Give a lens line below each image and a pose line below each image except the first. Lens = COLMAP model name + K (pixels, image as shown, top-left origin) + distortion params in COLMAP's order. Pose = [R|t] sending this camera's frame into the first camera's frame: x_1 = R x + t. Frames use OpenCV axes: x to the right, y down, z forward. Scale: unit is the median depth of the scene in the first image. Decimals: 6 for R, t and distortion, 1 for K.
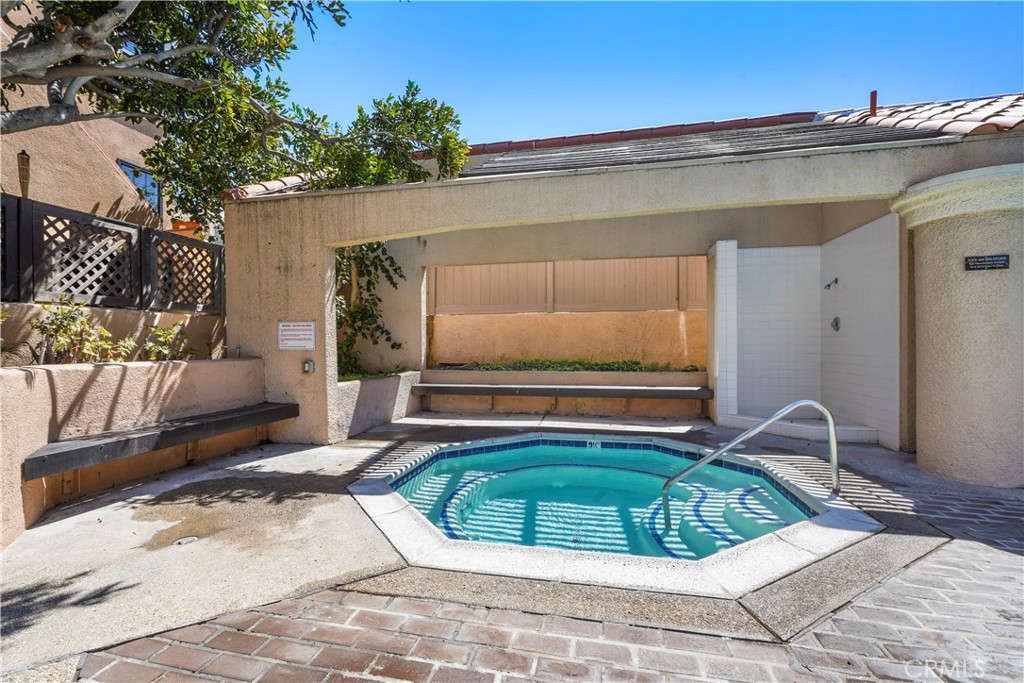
lens RADIAL K [[476.3, 0, 512.0], [0, 476.3, 341.5], [0, 0, 1]] dist [-0.000786, -0.000060]
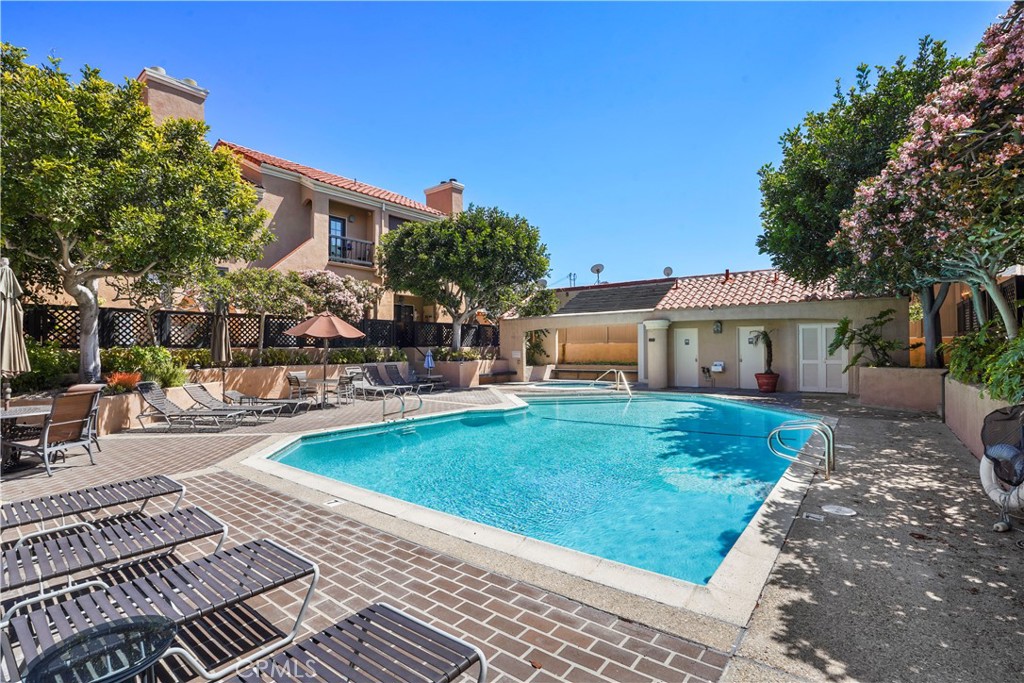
lens RADIAL K [[476.3, 0, 512.0], [0, 476.3, 341.5], [0, 0, 1]] dist [-0.000786, -0.000060]
pose [[0.904284, -0.008546, -0.426846, 0.863957], [0.004055, 0.999926, -0.011430, -0.051130], [0.426912, 0.008605, 0.904252, -1.861361]]
